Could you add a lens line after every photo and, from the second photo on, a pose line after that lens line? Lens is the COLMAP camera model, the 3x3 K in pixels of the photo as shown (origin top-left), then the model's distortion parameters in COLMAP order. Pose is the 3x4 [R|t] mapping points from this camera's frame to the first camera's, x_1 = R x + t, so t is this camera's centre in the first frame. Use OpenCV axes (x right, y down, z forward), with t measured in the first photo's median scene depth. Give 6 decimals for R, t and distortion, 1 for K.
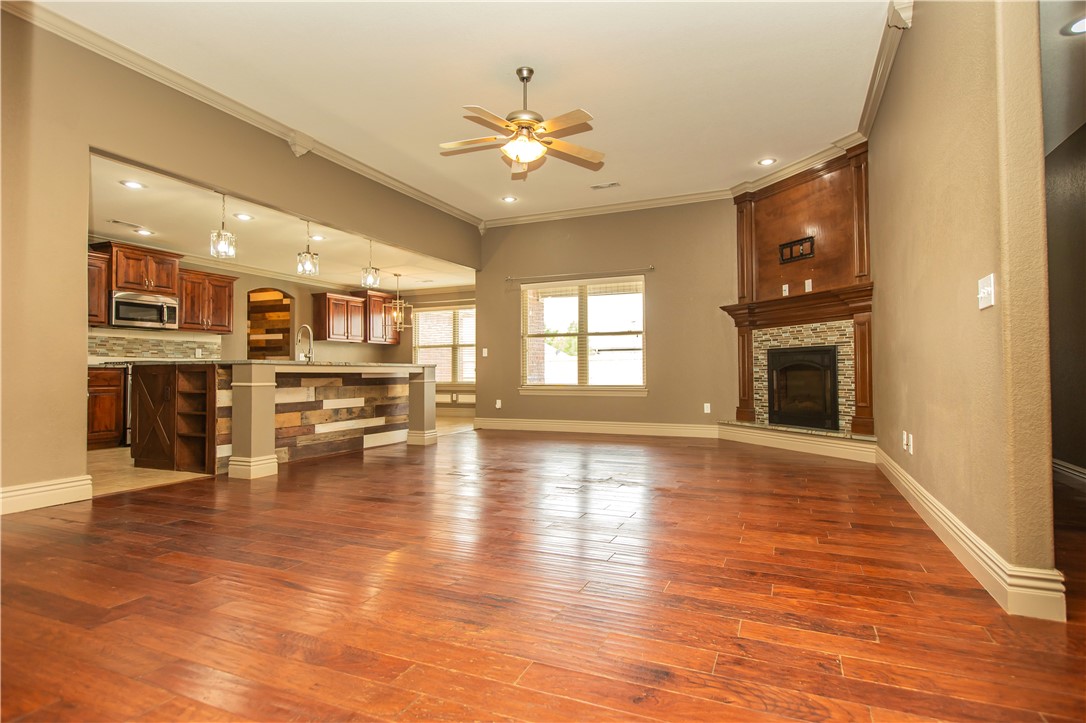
lens RADIAL K [[575.3, 0, 543.0], [0, 575.3, 361.5], [0, 0, 1]] dist [-0.002008, -0.000538]
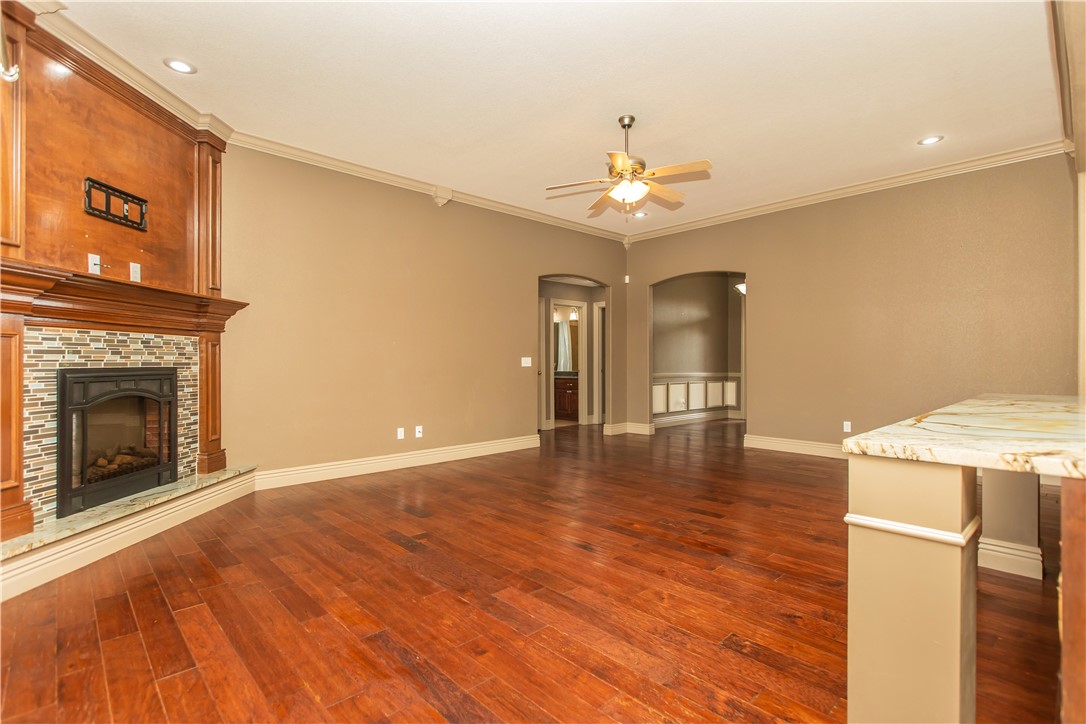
lens RADIAL K [[518.7, 0, 543.0], [0, 518.7, 362.0], [0, 0, 1]] dist [-0.000053, -0.000093]
pose [[-0.922525, 0.004963, 0.385905, -0.178513], [-0.001971, 0.999844, -0.017571, -0.022767], [-0.385932, -0.016970, -0.922371, 1.352384]]
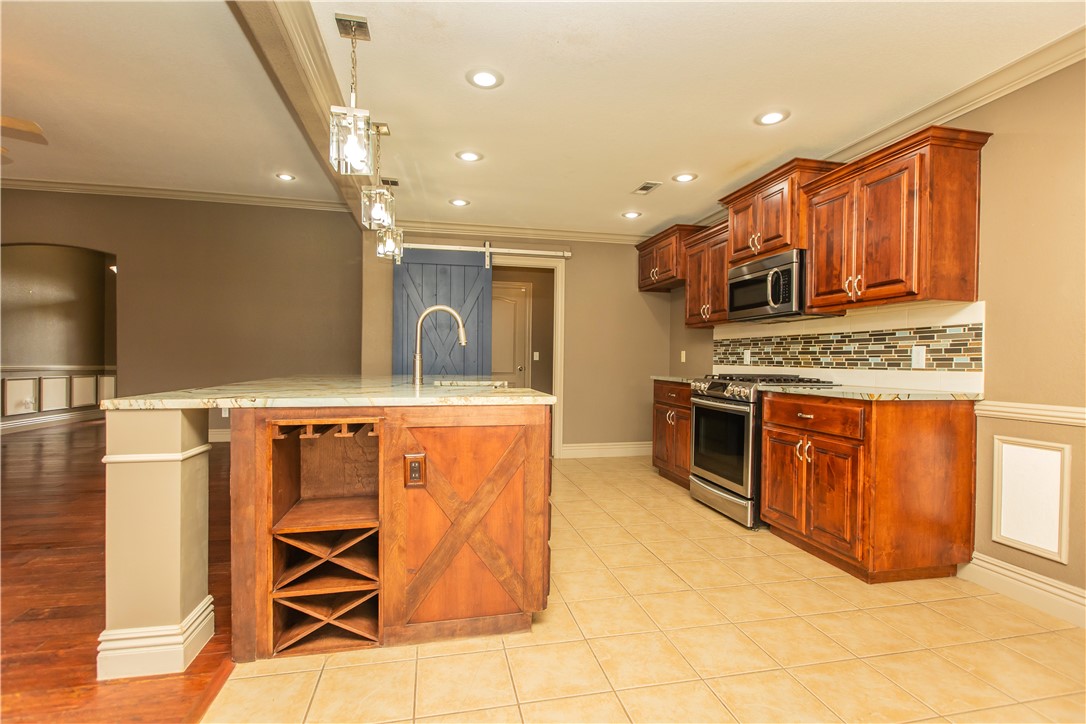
lens RADIAL K [[511.5, 0, 543.0], [0, 511.5, 362.0], [0, 0, 1]] dist [-0.000889, -0.000194]
pose [[-0.809594, 0.001526, -0.586989, -0.236865], [0.006135, 0.999964, -0.005863, -0.013501], [0.586959, -0.008348, -0.809574, 1.466341]]
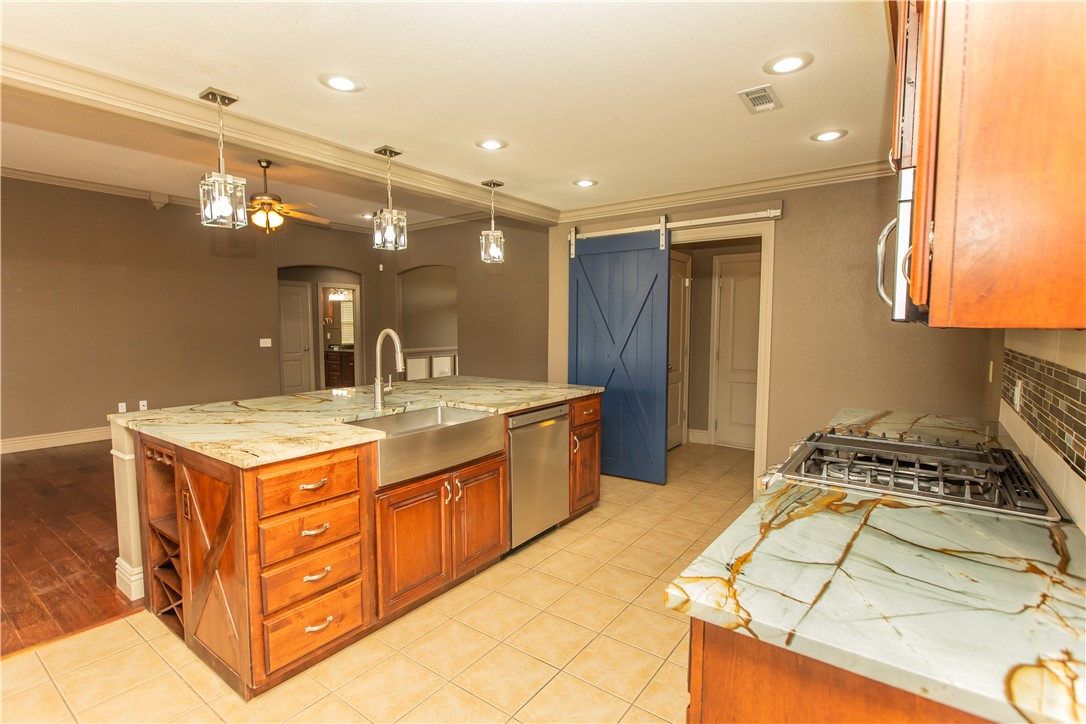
lens RADIAL K [[522.3, 0, 543.0], [0, 522.3, 362.0], [0, 0, 1]] dist [-0.000833, -0.000356]
pose [[-0.975590, -0.009013, 0.219415, -0.633271], [0.003065, 0.998501, 0.054642, -0.060193], [-0.219579, 0.053981, -0.974100, 1.449972]]
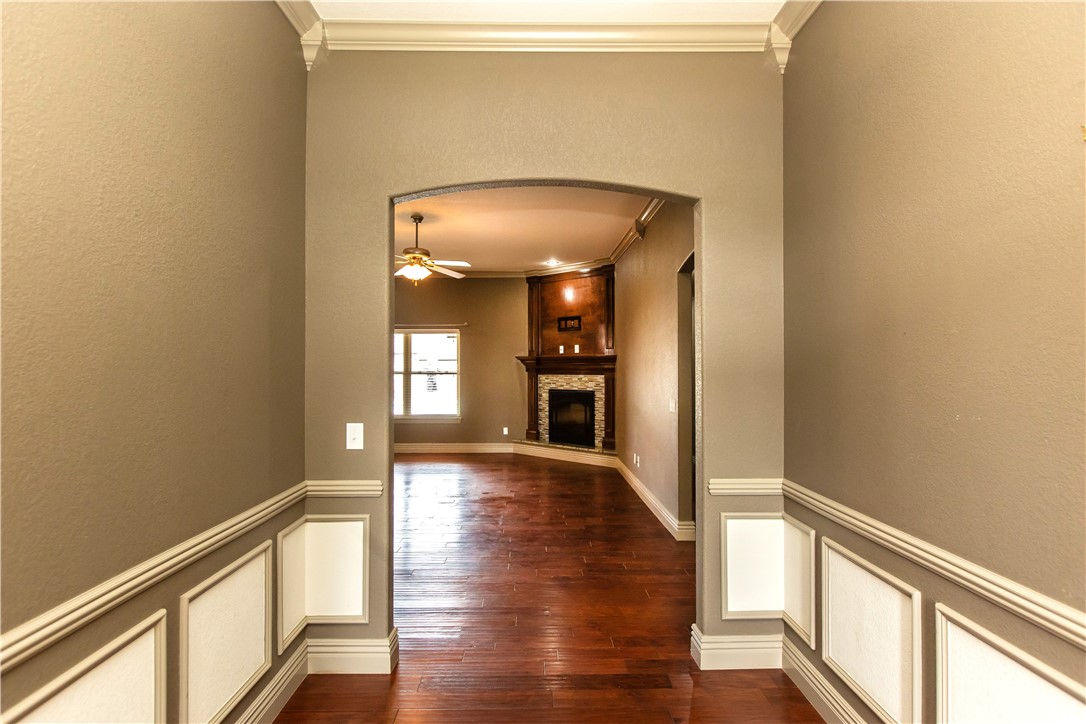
lens RADIAL K [[575.3, 0, 543.0], [0, 575.3, 362.0], [0, 0, 1]] dist [-0.002008, -0.000538]
pose [[0.908754, 0.010134, 0.417208, -0.235384], [-0.013436, 0.999897, 0.004978, -0.104326], [-0.417115, -0.010130, 0.908797, -0.311324]]
